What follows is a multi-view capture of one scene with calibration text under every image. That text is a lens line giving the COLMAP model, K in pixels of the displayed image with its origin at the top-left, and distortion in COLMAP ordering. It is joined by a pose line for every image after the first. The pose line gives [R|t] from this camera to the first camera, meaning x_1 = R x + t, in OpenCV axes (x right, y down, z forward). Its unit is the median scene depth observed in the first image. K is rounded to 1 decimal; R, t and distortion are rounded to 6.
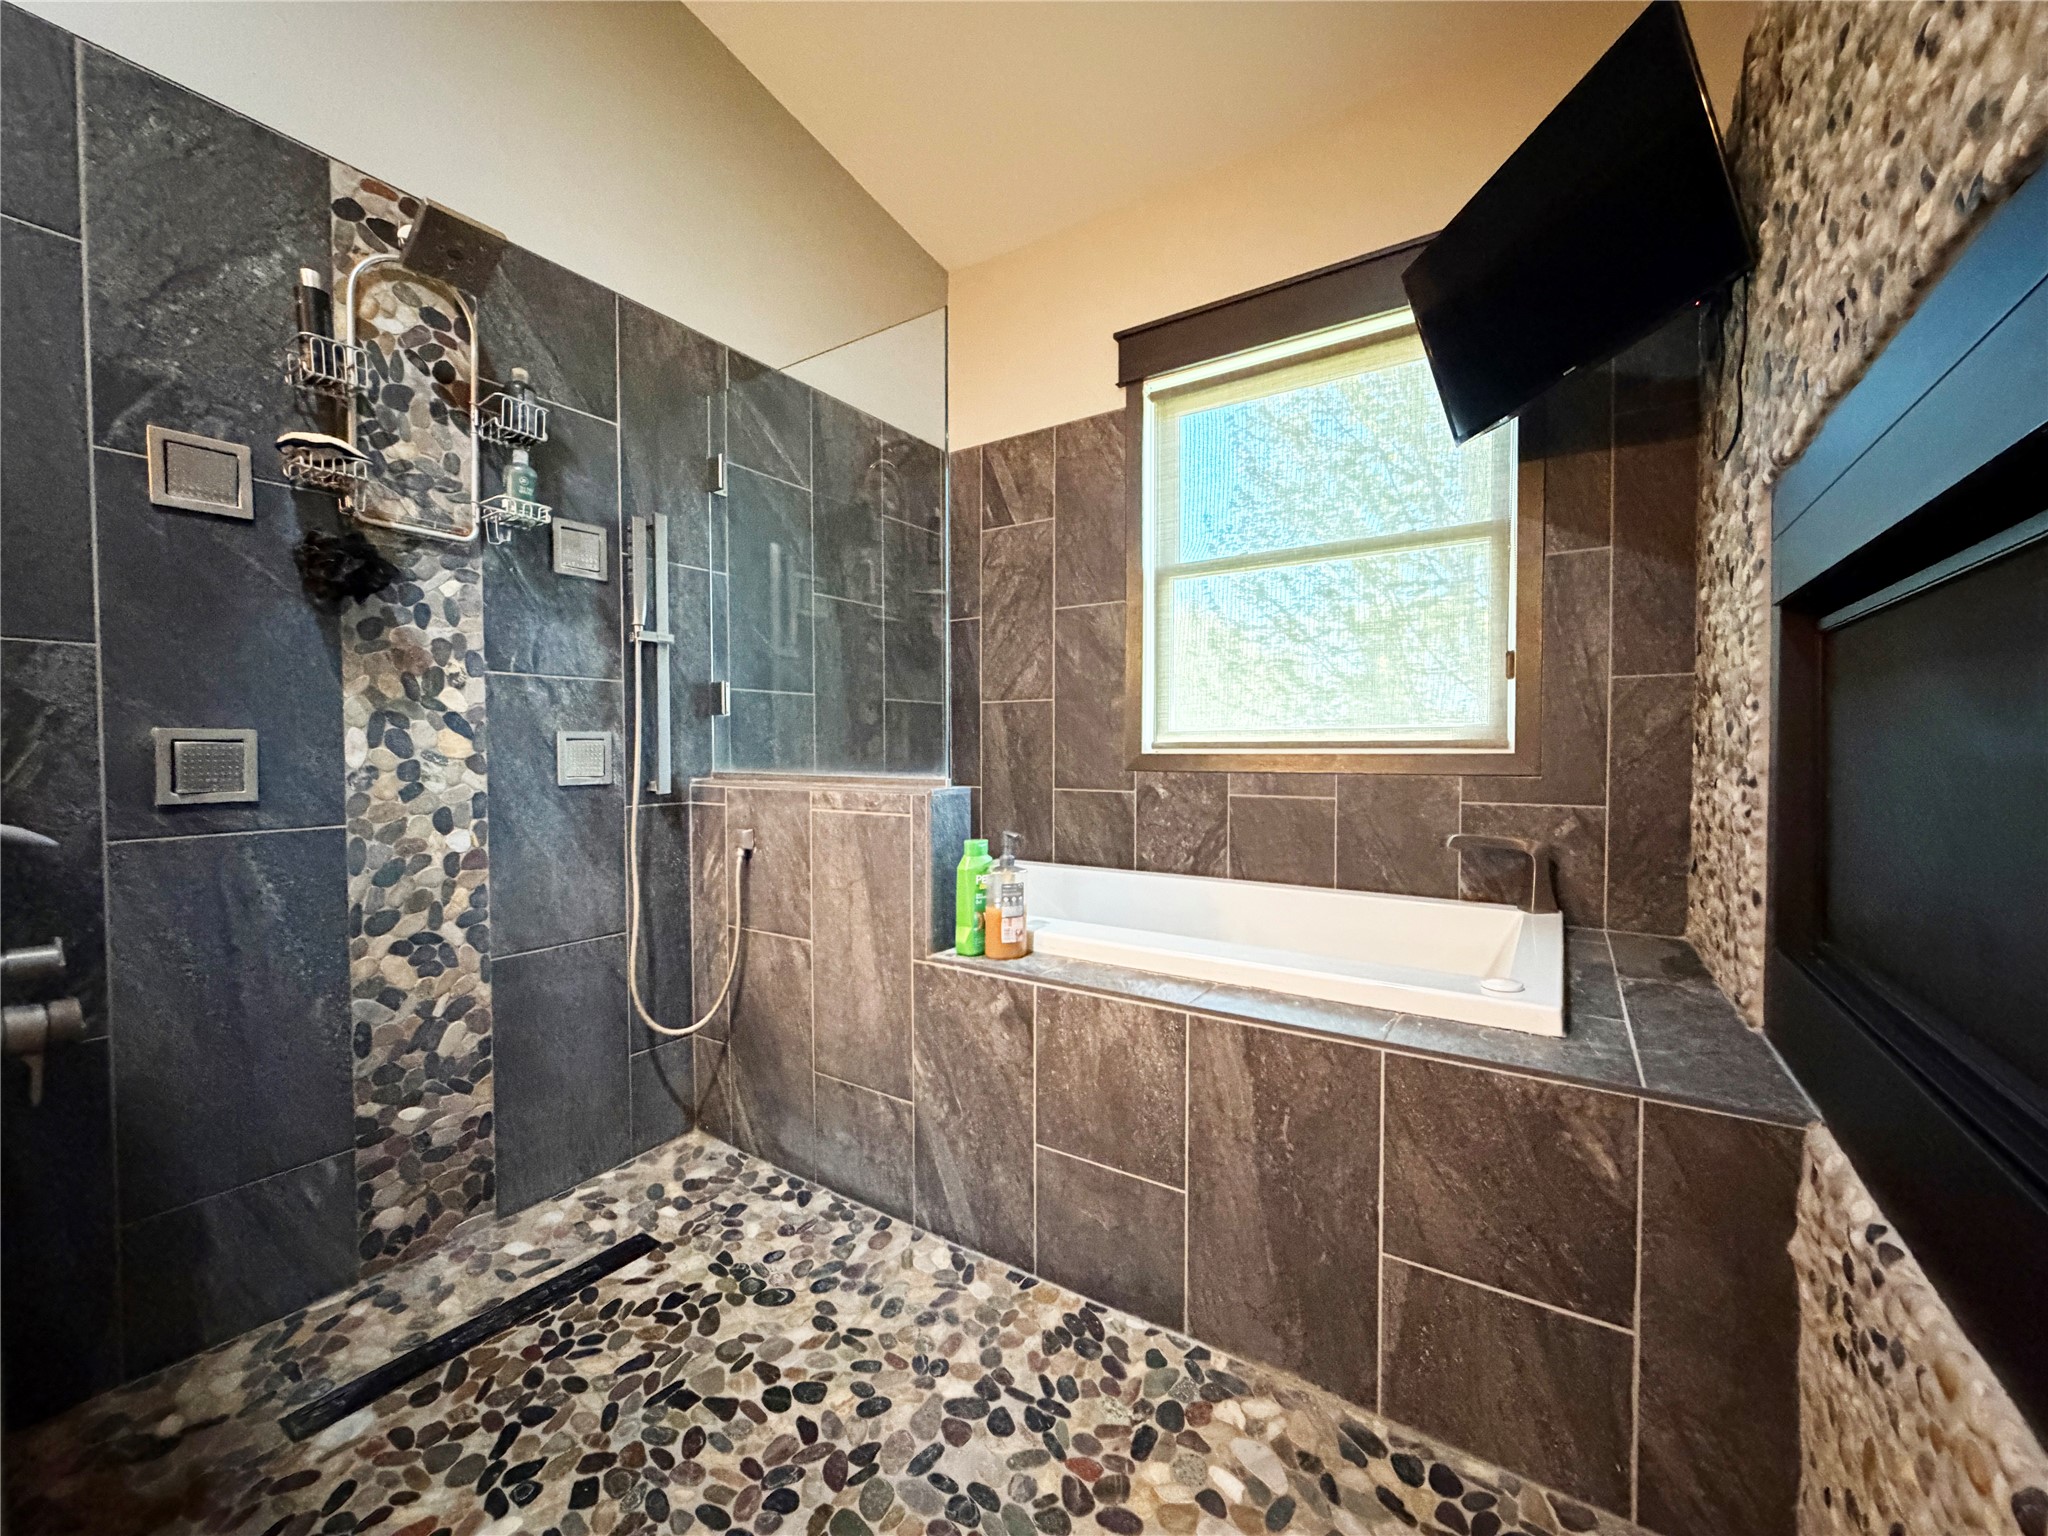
lens RADIAL K [[816.3, 0, 1021.6], [0, 816.3, 769.3], [0, 0, 1]] dist [-0.000911, 0.000110]
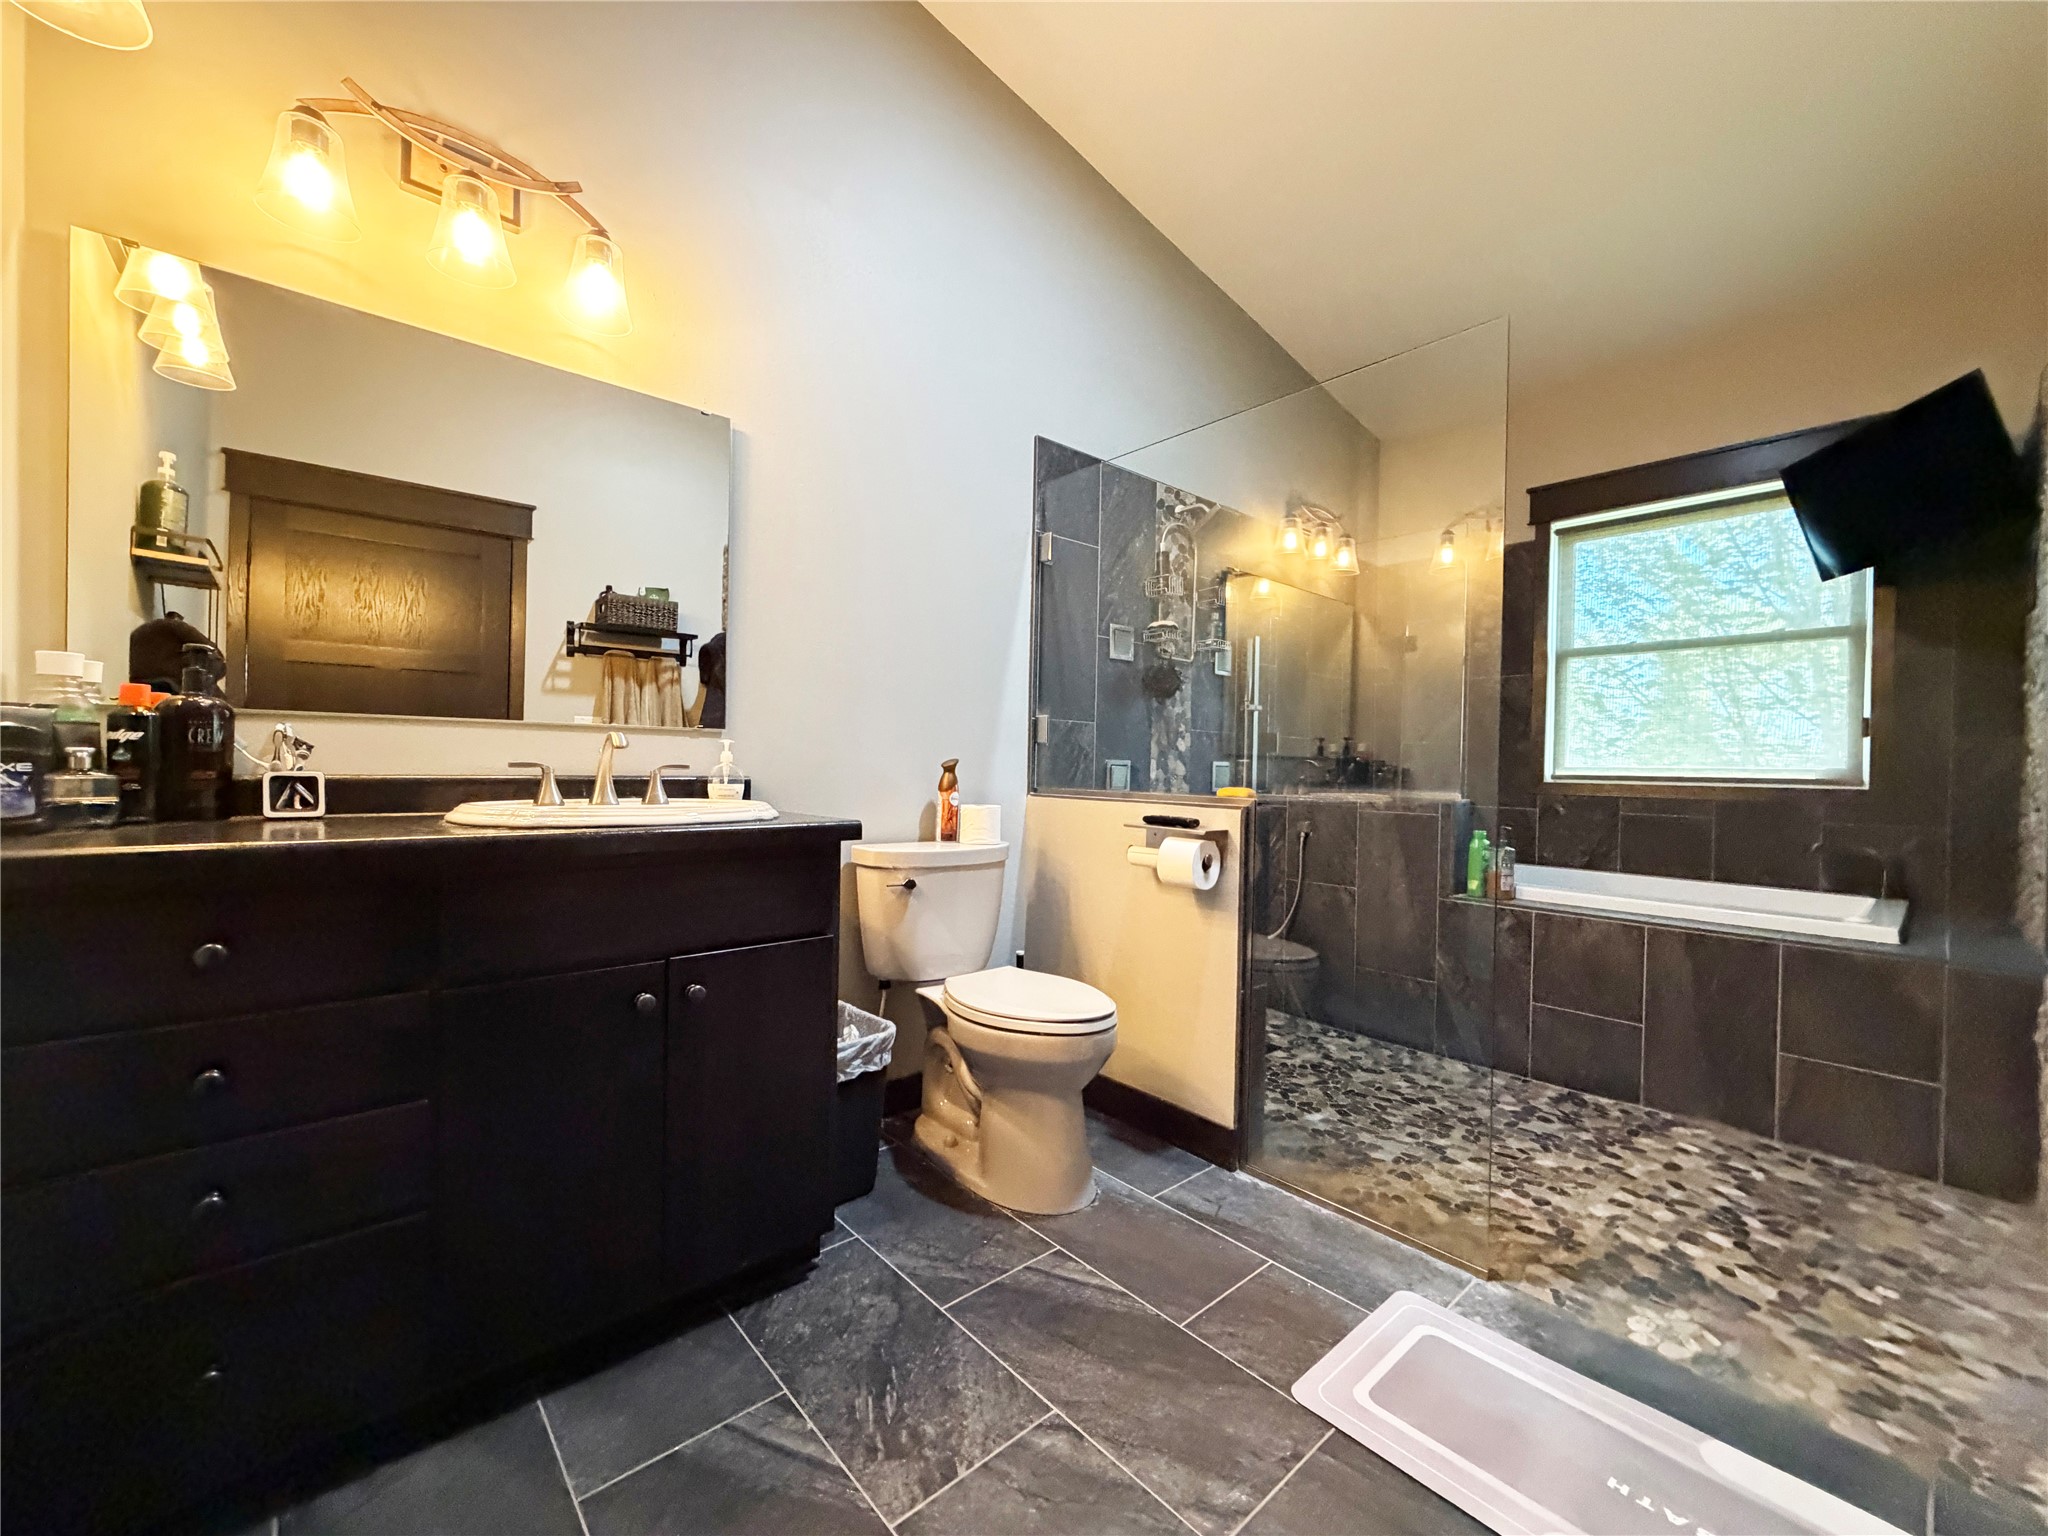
lens RADIAL K [[817.5, 0, 1021.9], [0, 817.5, 769.8], [0, 0, 1]] dist [0.001268, 0.000011]
pose [[0.965901, 0.022740, -0.257911, -0.577842], [-0.029136, 0.999355, -0.021004, 0.024465], [0.257267, 0.027803, 0.965940, -0.964961]]
